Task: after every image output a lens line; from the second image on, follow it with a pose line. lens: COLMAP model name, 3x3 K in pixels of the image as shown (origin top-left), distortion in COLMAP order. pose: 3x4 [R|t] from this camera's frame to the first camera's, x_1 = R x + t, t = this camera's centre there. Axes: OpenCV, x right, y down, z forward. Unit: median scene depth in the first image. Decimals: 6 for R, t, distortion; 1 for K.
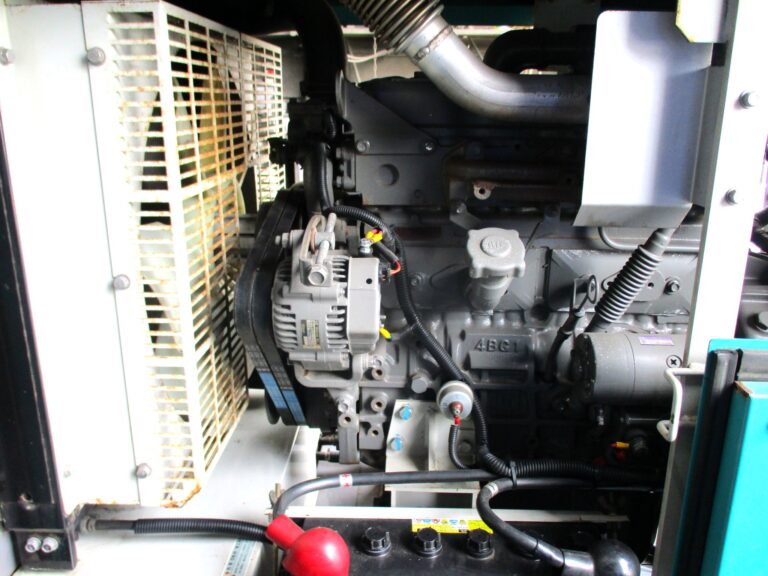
lens RADIAL K [[632.3, 0, 384.0], [0, 632.3, 288.0], [0, 0, 1]] dist [-0.047704, -0.008681]
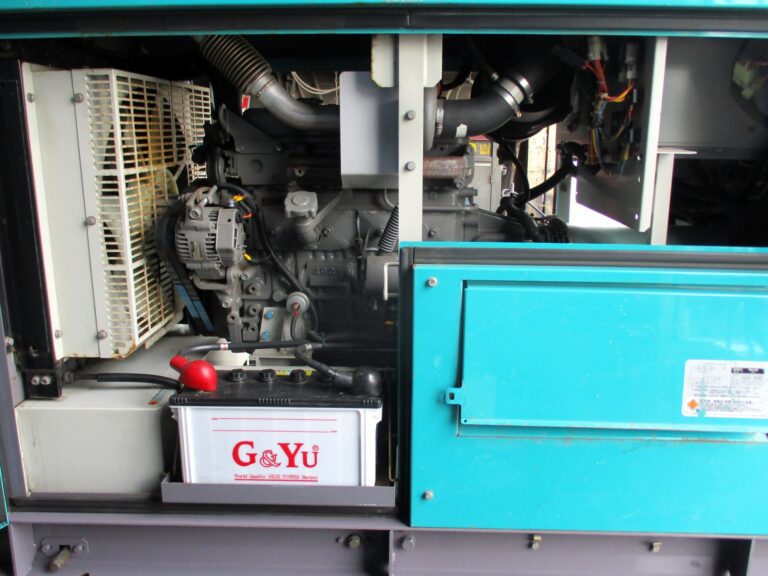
lens RADIAL K [[632.1, 0, 385.2], [0, 632.1, 282.7], [0, 0, 1]] dist [-0.067518, 0.000985]
pose [[0.999853, -0.006792, 0.015767, 0.364090], [0.007587, 0.998675, -0.050890, 0.243219], [-0.015401, 0.051002, 0.998580, -0.722126]]
